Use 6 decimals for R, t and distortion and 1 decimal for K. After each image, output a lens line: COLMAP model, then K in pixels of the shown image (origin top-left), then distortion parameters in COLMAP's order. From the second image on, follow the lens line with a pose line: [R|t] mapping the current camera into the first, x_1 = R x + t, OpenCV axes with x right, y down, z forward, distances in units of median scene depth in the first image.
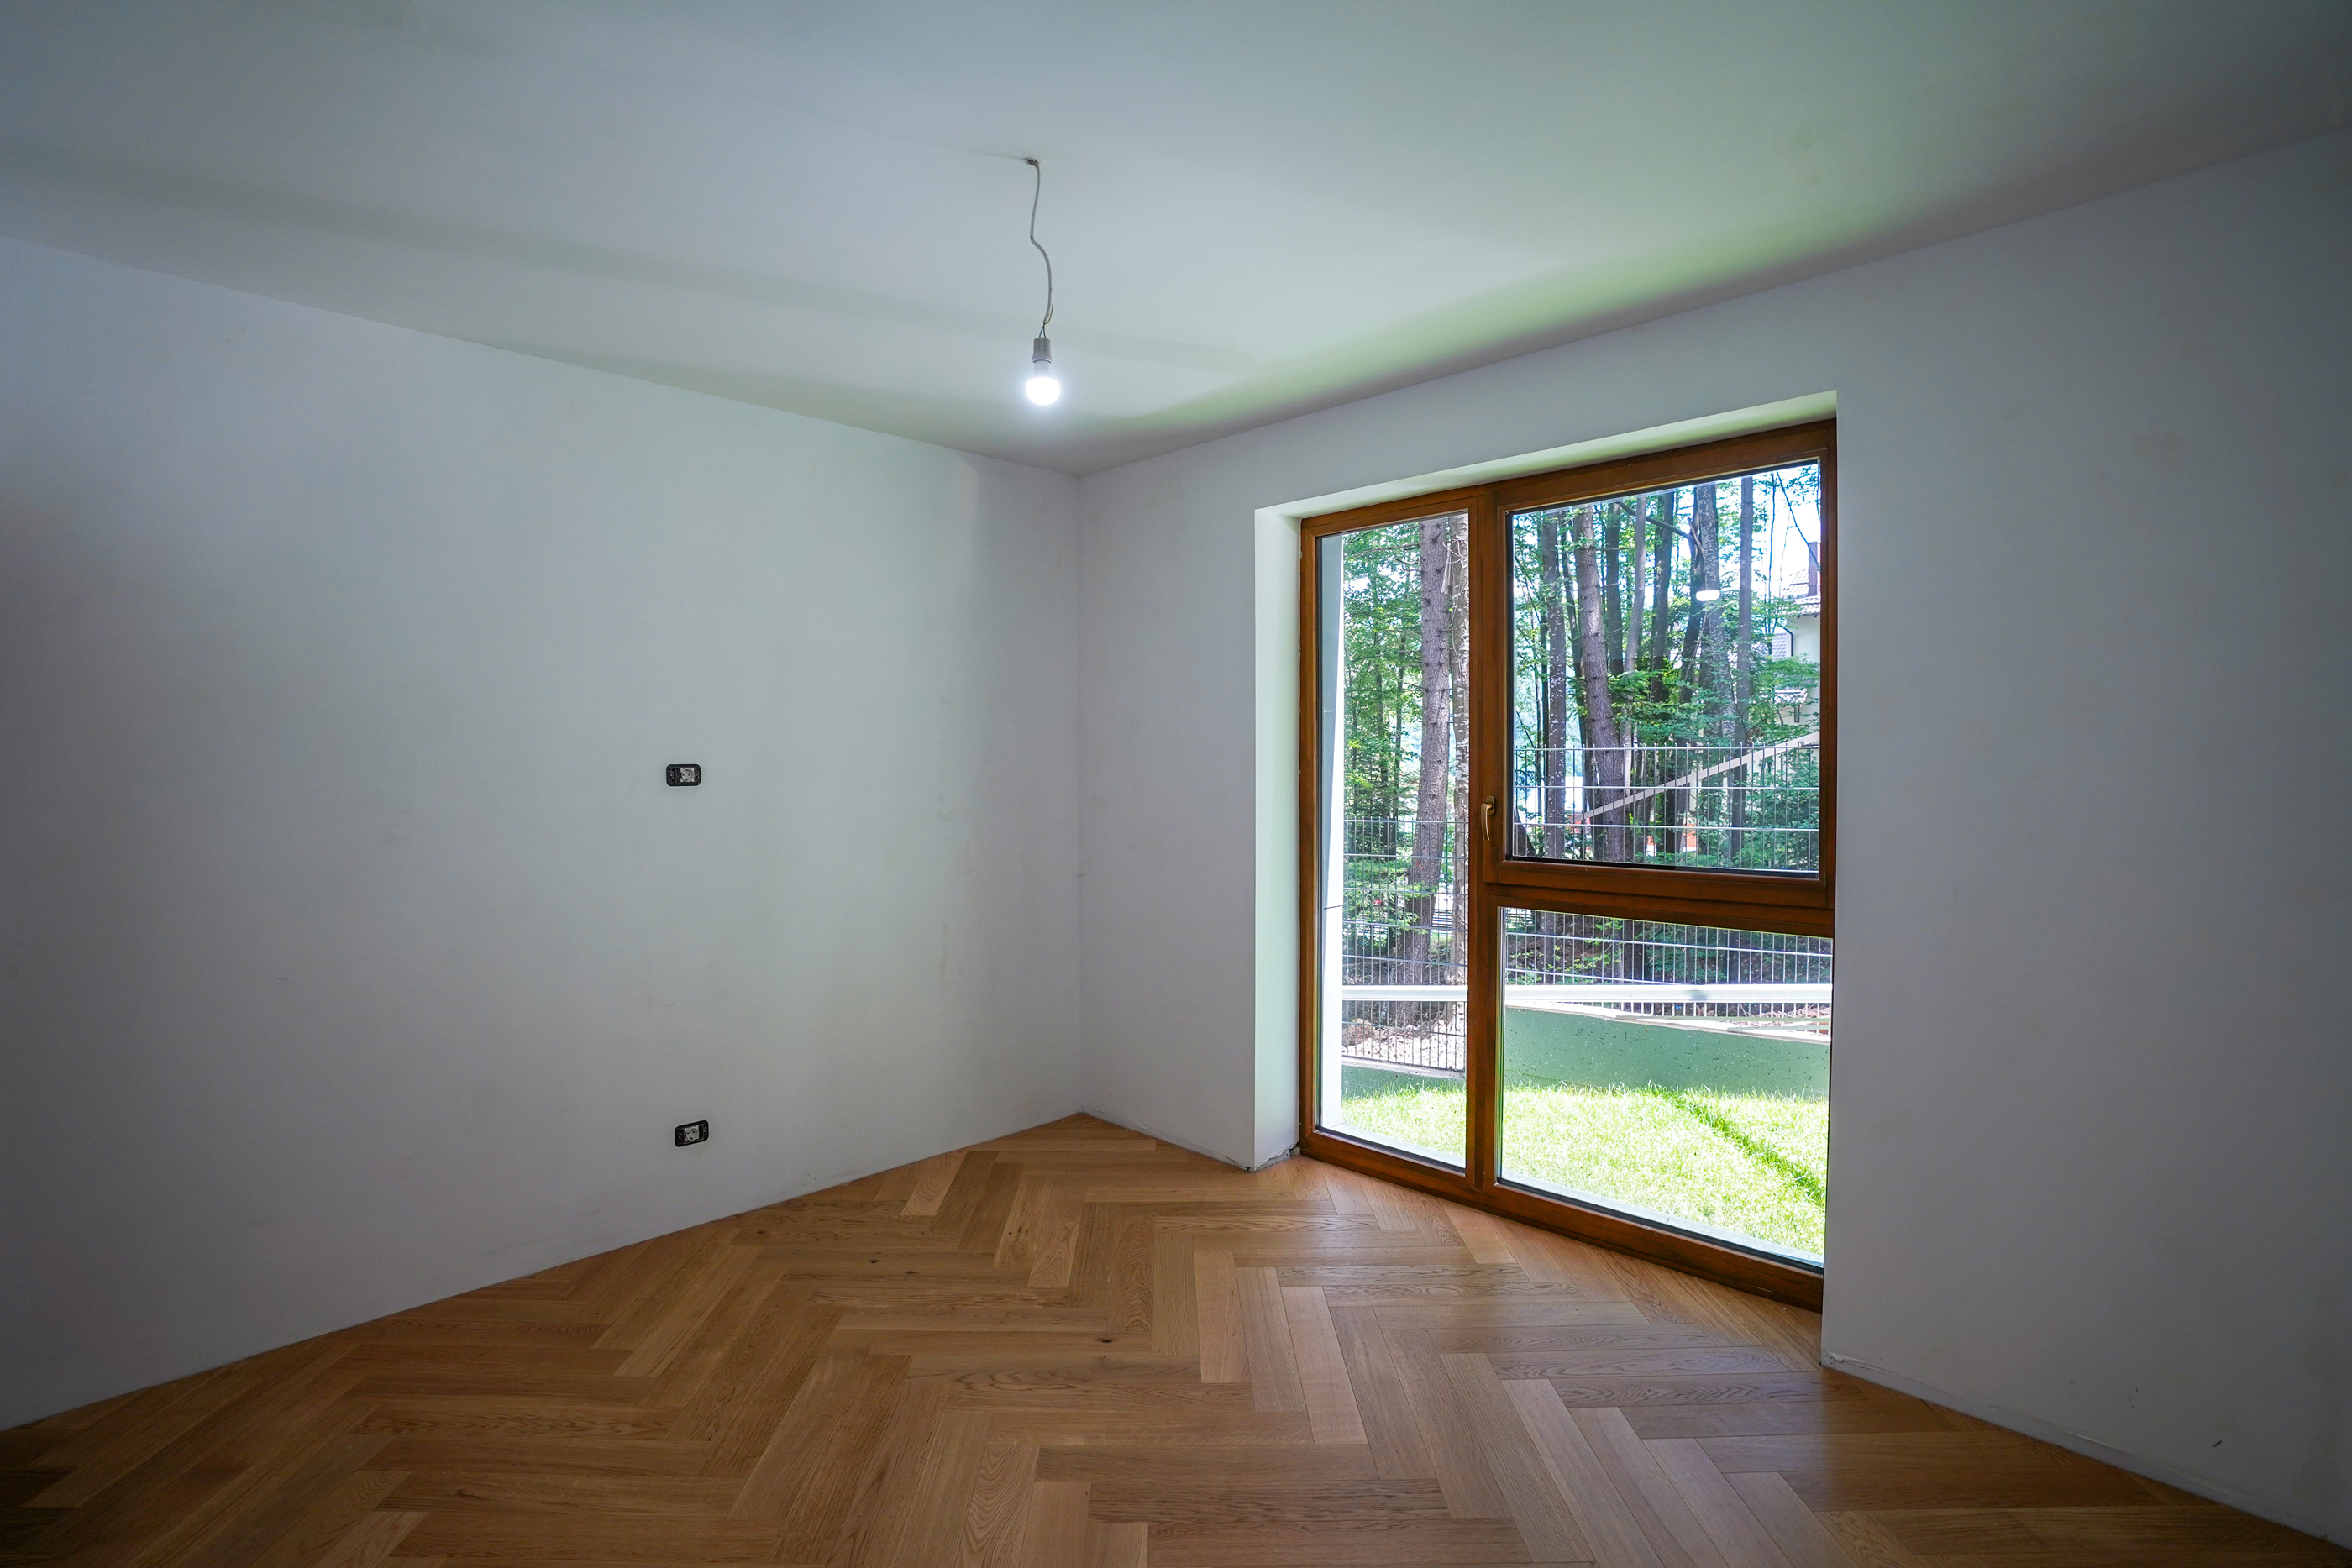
lens RADIAL K [[1084.4, 0, 1160.7], [0, 1084.4, 790.2], [0, 0, 1]] dist [-0.070514, 0.026644]
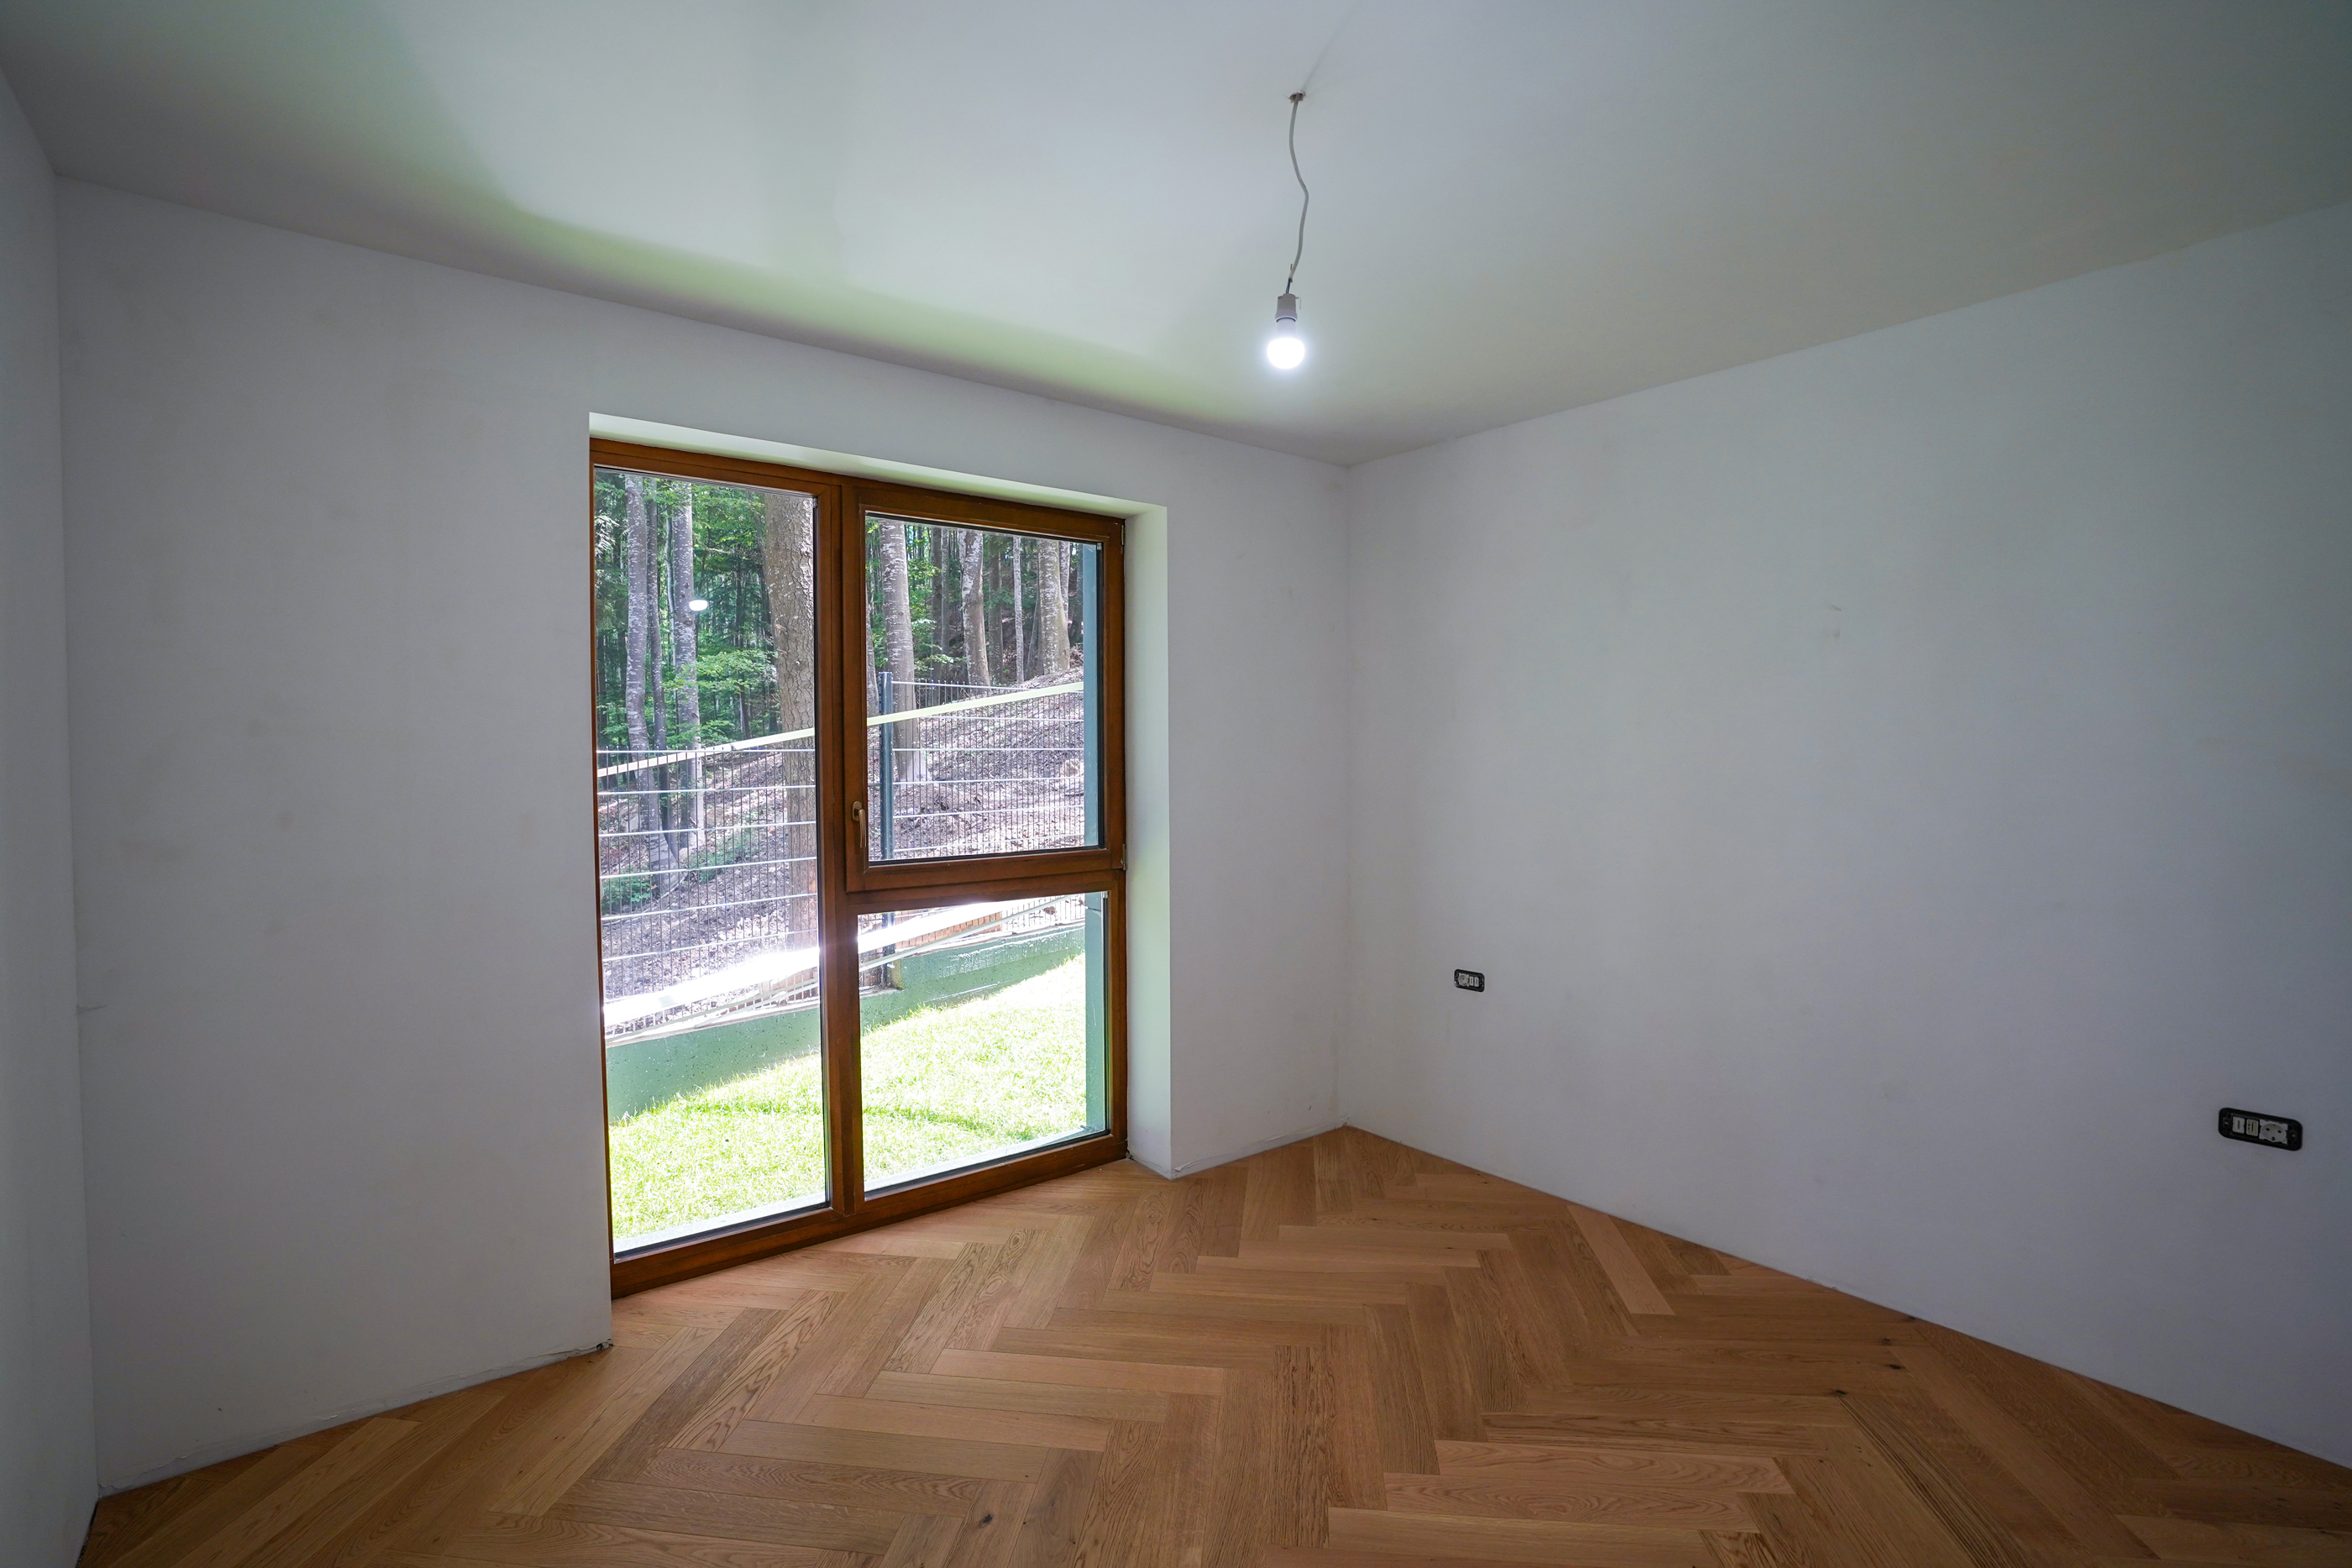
lens RADIAL K [[1084.4, 0, 1160.7], [0, 1084.4, 790.2], [0, 0, 1]] dist [-0.070514, 0.026644]
pose [[0.117201, -0.027870, 0.992717, -0.632958], [0.032627, 0.999175, 0.024199, -0.019701], [-0.992572, 0.029553, 0.118013, 0.625724]]
